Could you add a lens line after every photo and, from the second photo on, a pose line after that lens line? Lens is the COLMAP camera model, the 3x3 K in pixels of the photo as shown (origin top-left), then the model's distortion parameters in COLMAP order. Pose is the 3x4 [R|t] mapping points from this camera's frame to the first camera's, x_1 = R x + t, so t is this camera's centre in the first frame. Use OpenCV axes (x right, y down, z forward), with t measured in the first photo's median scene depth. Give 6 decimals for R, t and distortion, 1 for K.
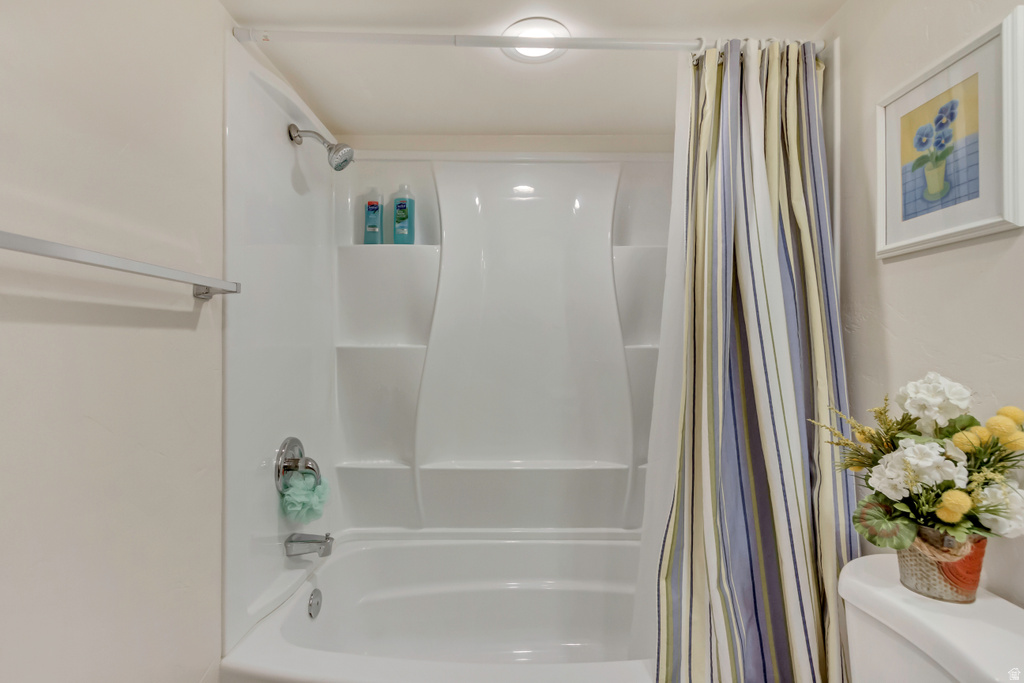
lens RADIAL K [[483.1, 0, 511.7], [0, 483.1, 340.2], [0, 0, 1]] dist [0.006482, -0.002305]
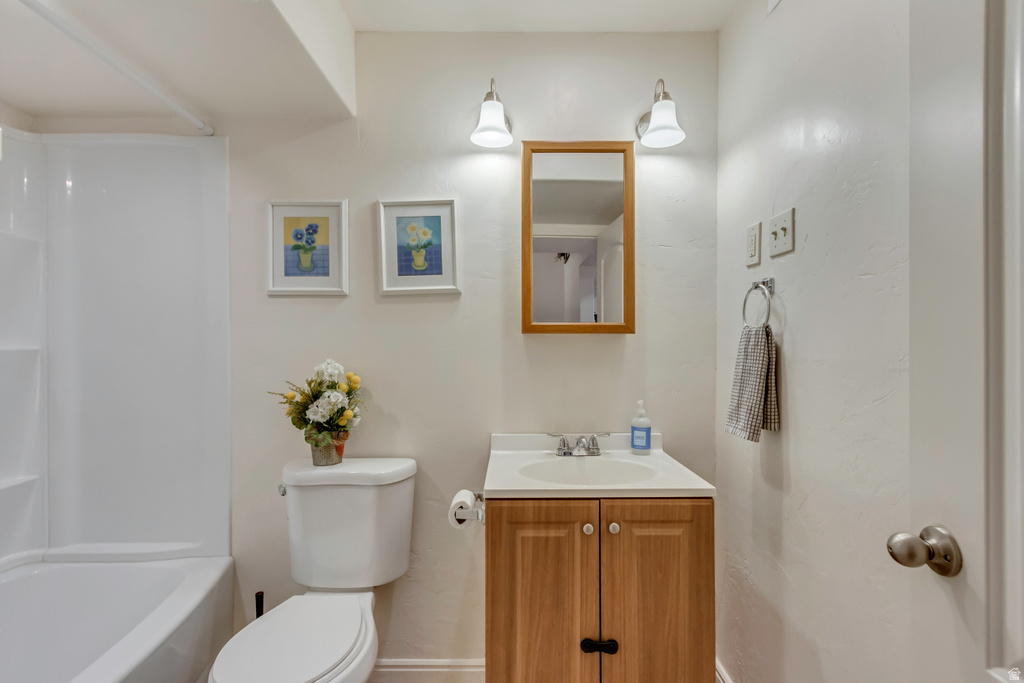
lens RADIAL K [[483.1, 0, 512.6], [0, 483.1, 341.0], [0, 0, 1]] dist [0.006482, -0.002305]
pose [[0.001807, 0.009462, 0.999954, -1.068594], [-0.009284, 0.999912, -0.009445, 0.000450], [-0.999955, -0.009267, 0.001894, 0.178461]]
